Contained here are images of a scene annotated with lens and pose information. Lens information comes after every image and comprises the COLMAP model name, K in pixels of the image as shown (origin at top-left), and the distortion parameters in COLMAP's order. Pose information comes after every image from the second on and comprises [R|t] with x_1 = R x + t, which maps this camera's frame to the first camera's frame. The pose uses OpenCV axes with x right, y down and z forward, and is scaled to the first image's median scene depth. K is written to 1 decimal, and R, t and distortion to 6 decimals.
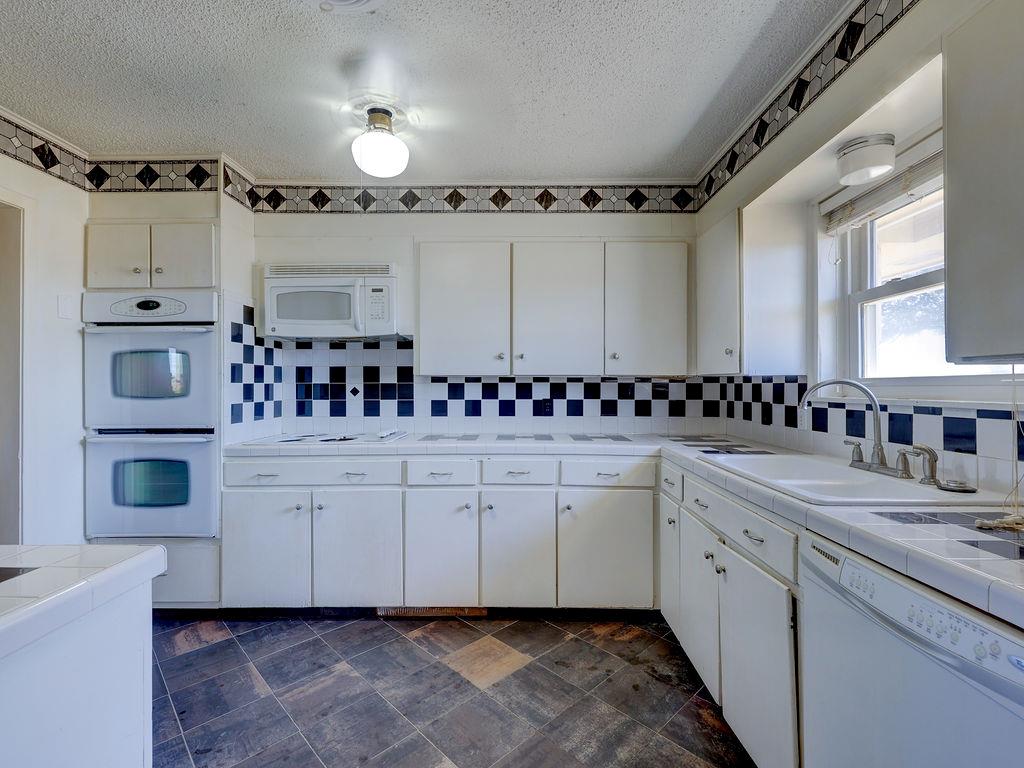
lens RADIAL K [[462.5, 0, 508.9], [0, 462.5, 382.5], [0, 0, 1]] dist [-0.002765, 0.000449]
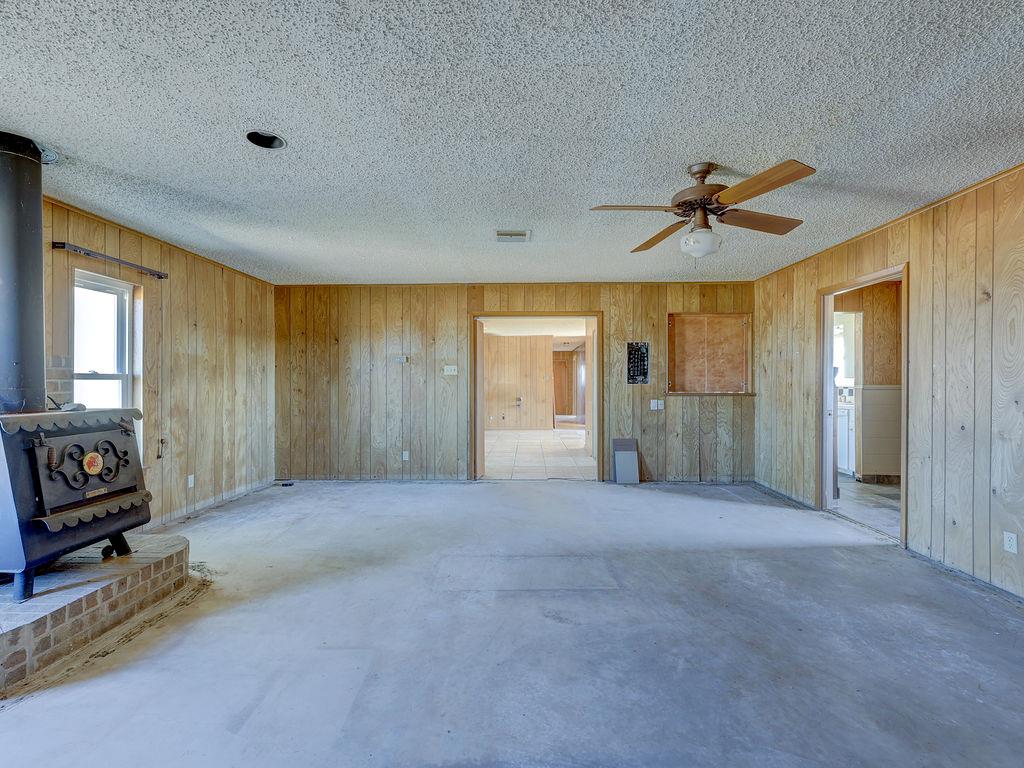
lens RADIAL K [[462.5, 0, 512.6], [0, 462.5, 383.8], [0, 0, 1]] dist [-0.002765, 0.000449]
pose [[0.000222, 0.002292, 0.999997, -4.040714], [-0.003910, 0.999990, -0.002292, 0.043474], [-0.999992, -0.003910, 0.000231, 4.575004]]
